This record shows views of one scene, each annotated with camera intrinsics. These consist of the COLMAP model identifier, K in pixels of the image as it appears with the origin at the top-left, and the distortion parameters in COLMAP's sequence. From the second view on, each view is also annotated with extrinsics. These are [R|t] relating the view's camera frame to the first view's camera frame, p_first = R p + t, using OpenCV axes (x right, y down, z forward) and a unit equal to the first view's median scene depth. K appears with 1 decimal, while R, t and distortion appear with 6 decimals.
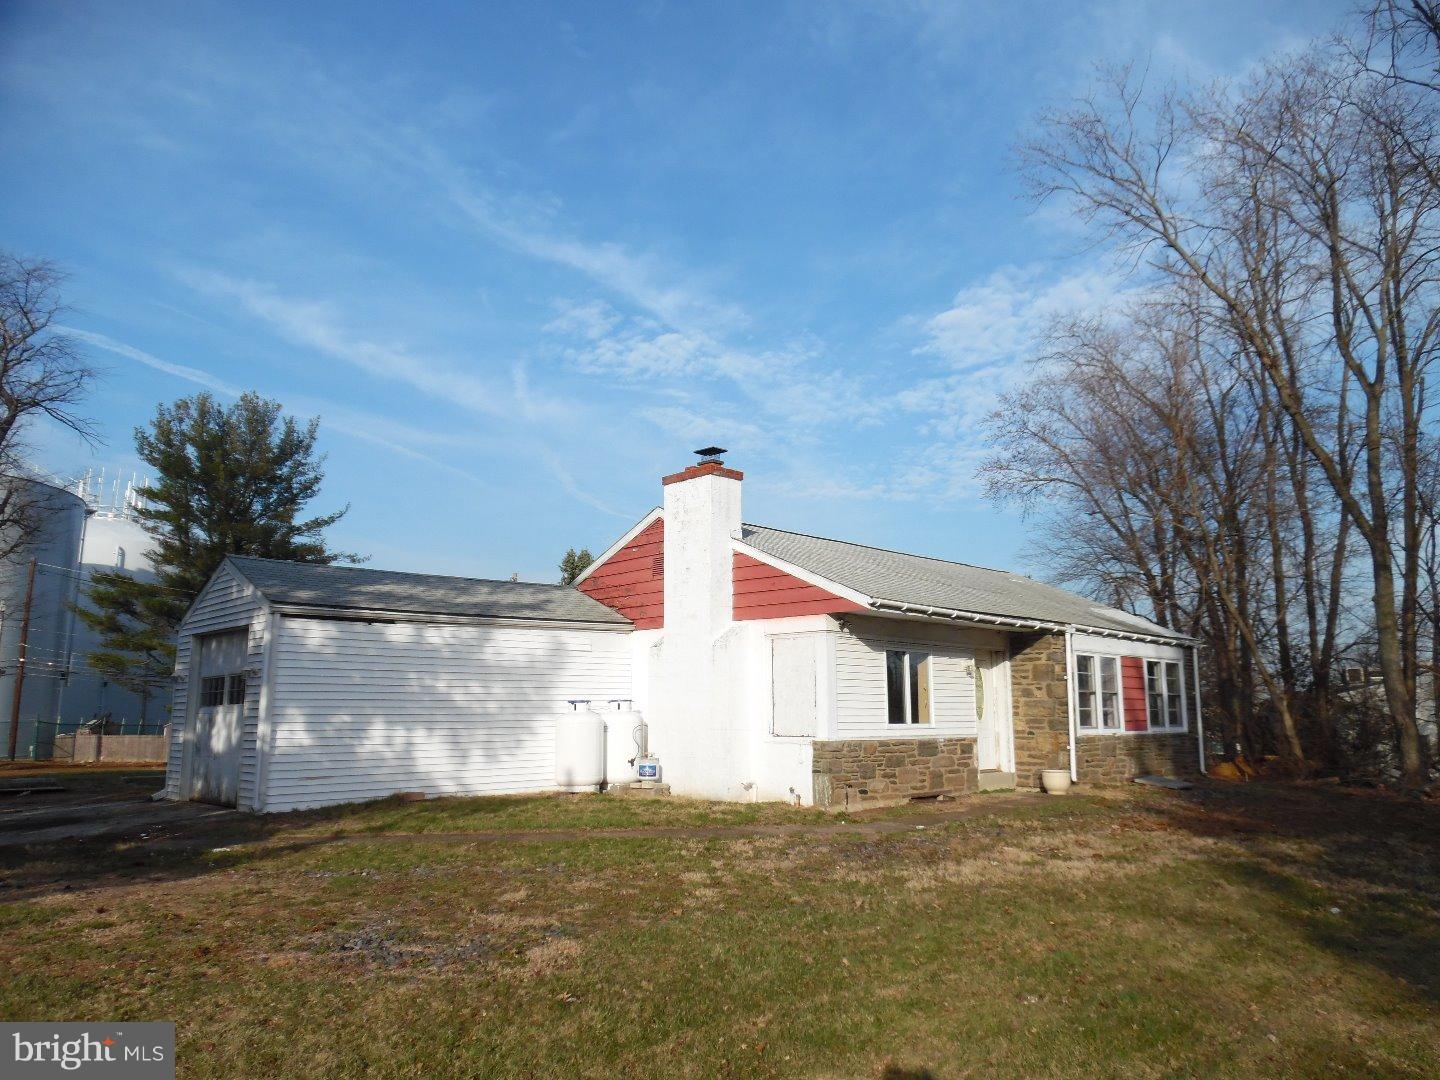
lens RADIAL K [[1059.7, 0, 720.0], [0, 1059.7, 540.0], [0, 0, 1]] dist [-0.031673, -0.001444]
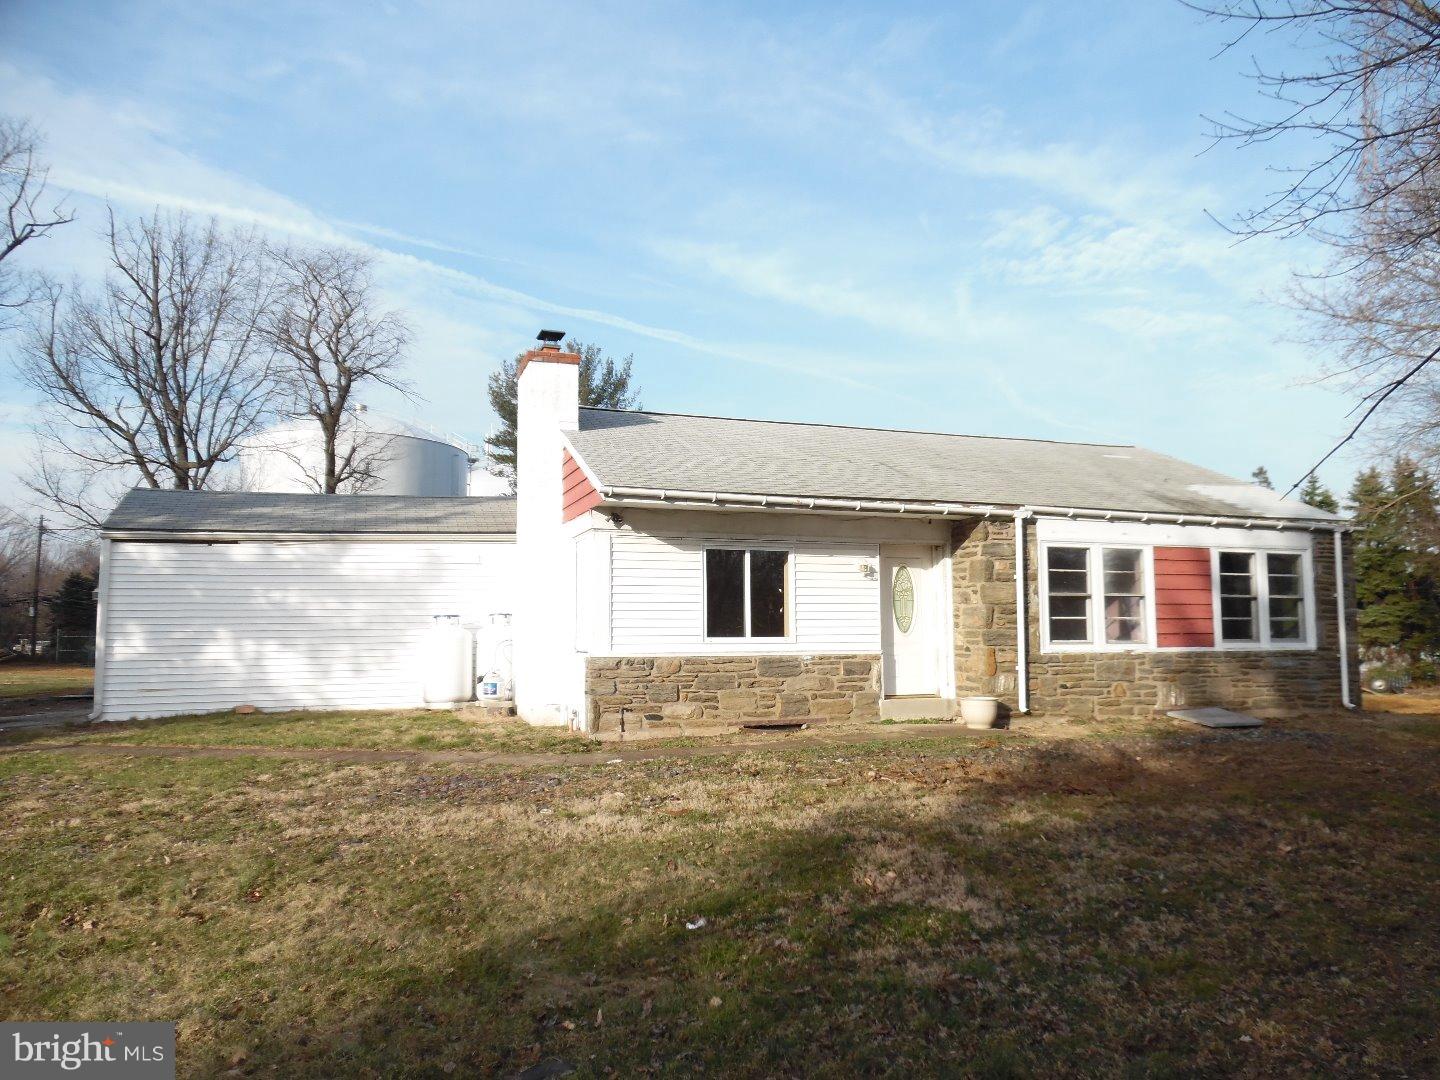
lens RADIAL K [[1027.4, 0, 733.1], [0, 1027.4, 537.5], [0, 0, 1]] dist [-0.010459, -0.002906]
pose [[0.904362, -0.045081, -0.424378, 0.463674], [0.075933, 0.995536, 0.056060, 0.045693], [0.419956, -0.082923, 0.903748, 0.252079]]
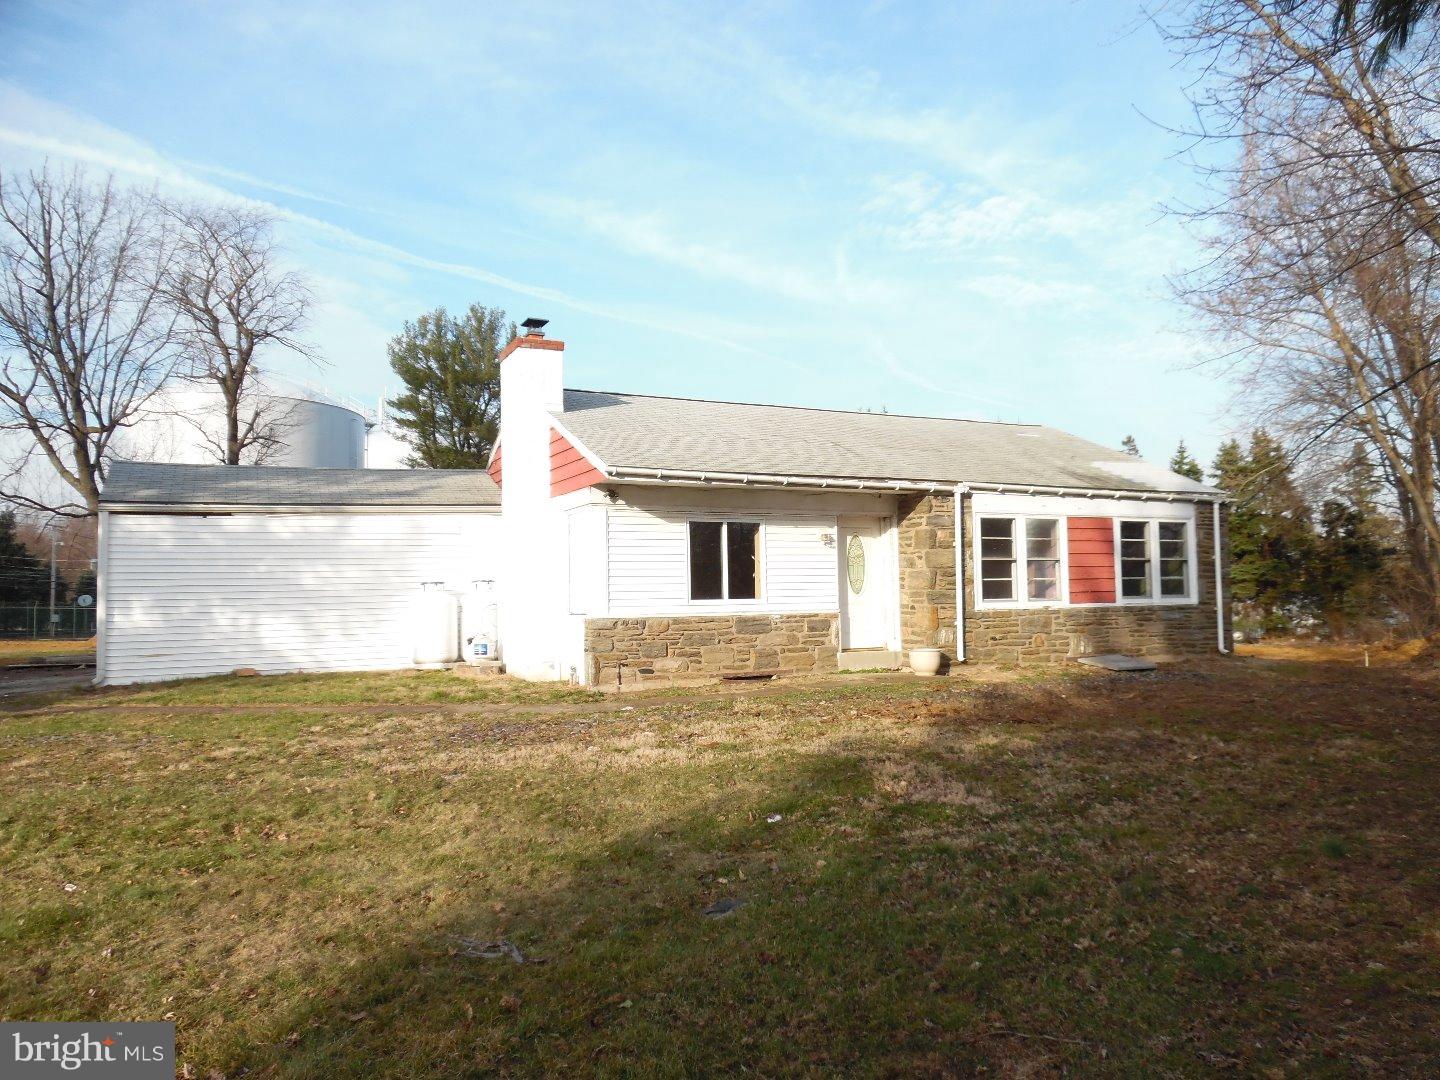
lens RADIAL K [[1044.6, 0, 726.4], [0, 1044.6, 521.7], [0, 0, 1]] dist [-0.054370, 0.102701]
pose [[0.946427, -0.038879, -0.320570, 0.430753], [0.069645, 0.993938, 0.085067, 0.025715], [0.315319, -0.102836, 0.943397, 0.130873]]
